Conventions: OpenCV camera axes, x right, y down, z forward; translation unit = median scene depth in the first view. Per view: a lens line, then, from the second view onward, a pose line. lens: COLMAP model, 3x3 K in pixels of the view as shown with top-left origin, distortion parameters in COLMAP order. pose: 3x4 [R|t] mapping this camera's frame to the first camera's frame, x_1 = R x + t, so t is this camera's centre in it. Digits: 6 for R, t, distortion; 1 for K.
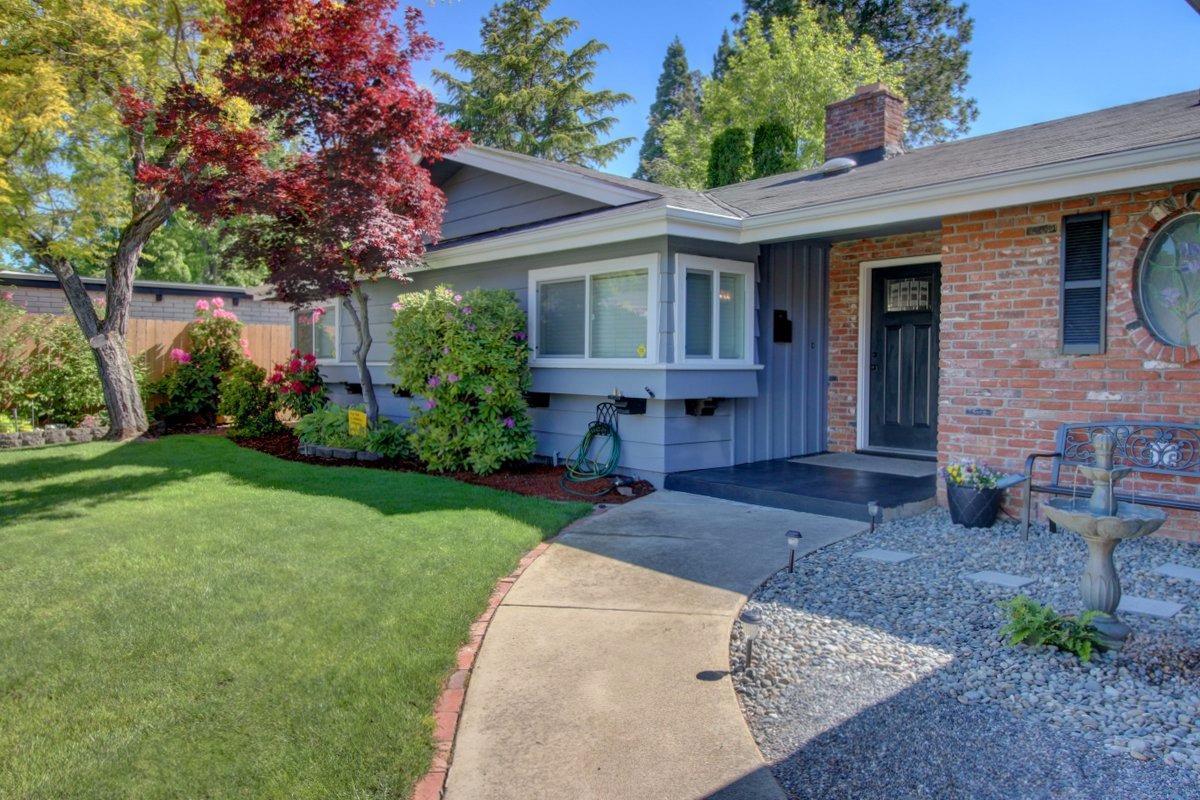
lens RADIAL K [[820.3, 0, 600.0], [0, 820.3, 400.0], [0, 0, 1]] dist [-0.000677, -0.000296]
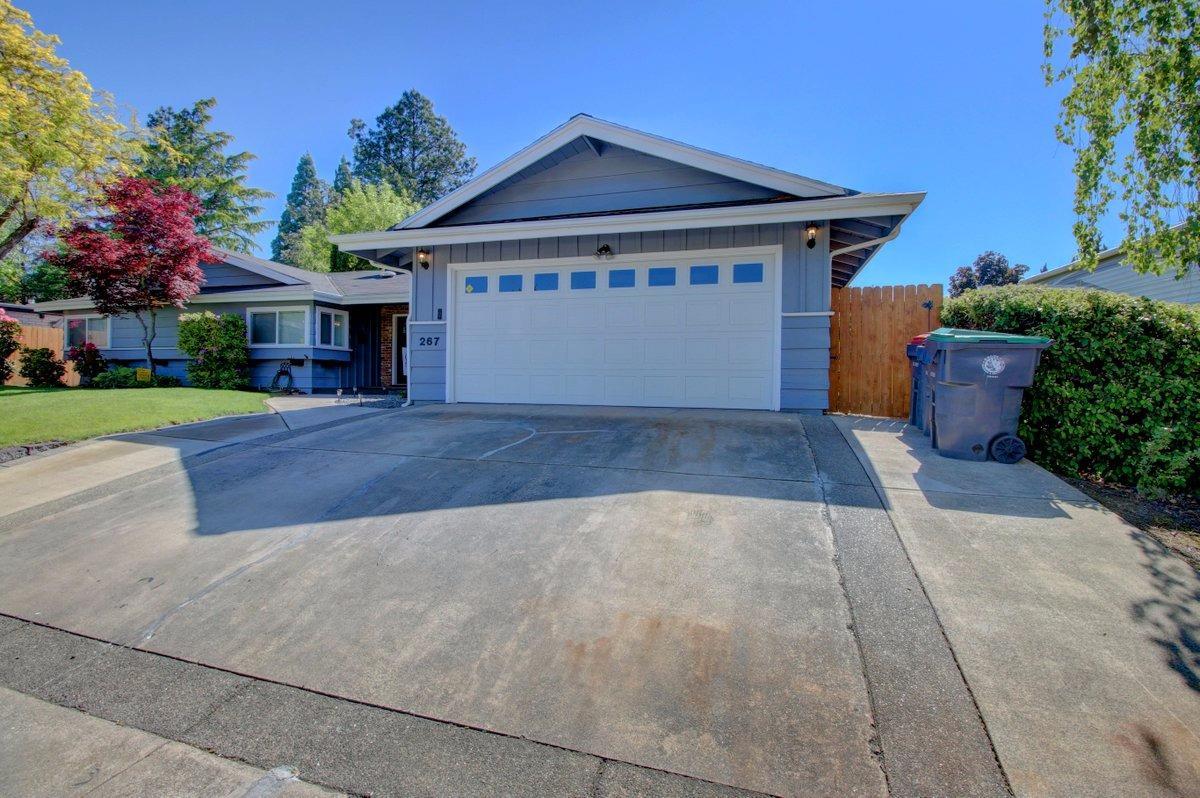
lens RADIAL K [[549.1, 0, 586.6], [0, 549.1, 388.4], [0, 0, 1]] dist [0.005732, -0.012233]
pose [[0.844367, 0.001219, 0.535765, -0.098224], [0.015258, 0.999537, -0.026321, 0.120648], [-0.535549, 0.030400, 0.843957, -0.779354]]
